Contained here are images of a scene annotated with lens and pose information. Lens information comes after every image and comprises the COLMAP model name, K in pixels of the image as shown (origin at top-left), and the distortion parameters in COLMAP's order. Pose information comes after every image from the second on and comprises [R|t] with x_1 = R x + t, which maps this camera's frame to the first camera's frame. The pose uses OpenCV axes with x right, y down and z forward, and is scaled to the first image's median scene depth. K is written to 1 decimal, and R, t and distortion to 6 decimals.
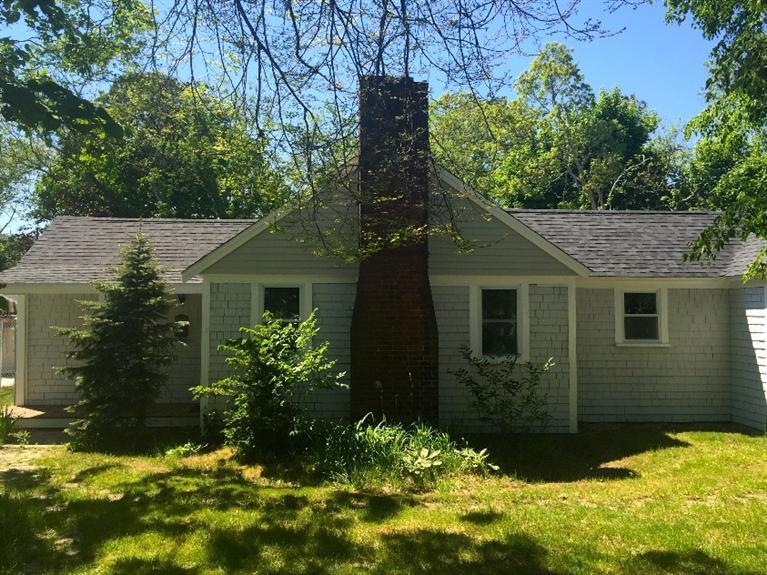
lens RADIAL K [[675.5, 0, 383.5], [0, 675.5, 287.5], [0, 0, 1]] dist [0.101777, -0.147781]
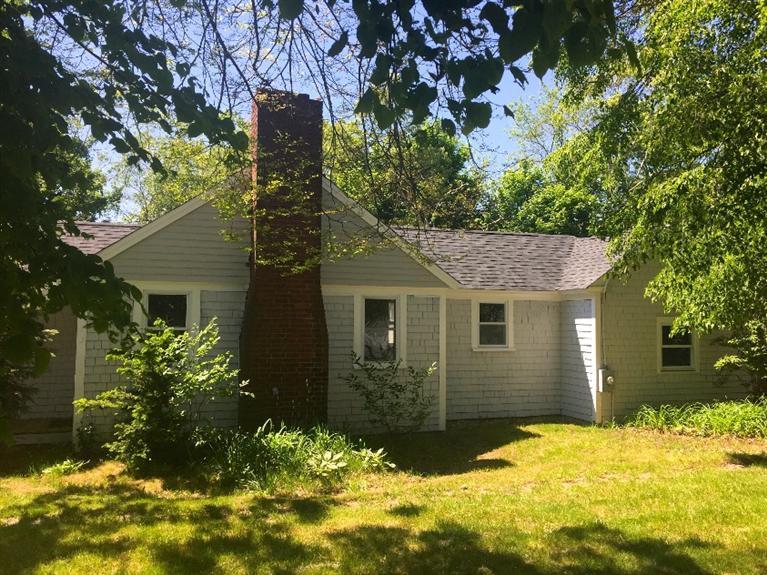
lens RADIAL K [[655.7, 0, 383.5], [0, 655.7, 287.5], [0, 0, 1]] dist [0.092474, -0.129509]
pose [[0.960680, 0.016352, 0.277176, -0.121825], [-0.012487, 0.999799, -0.015705, 0.000524], [-0.277377, 0.011627, 0.960691, 0.001244]]
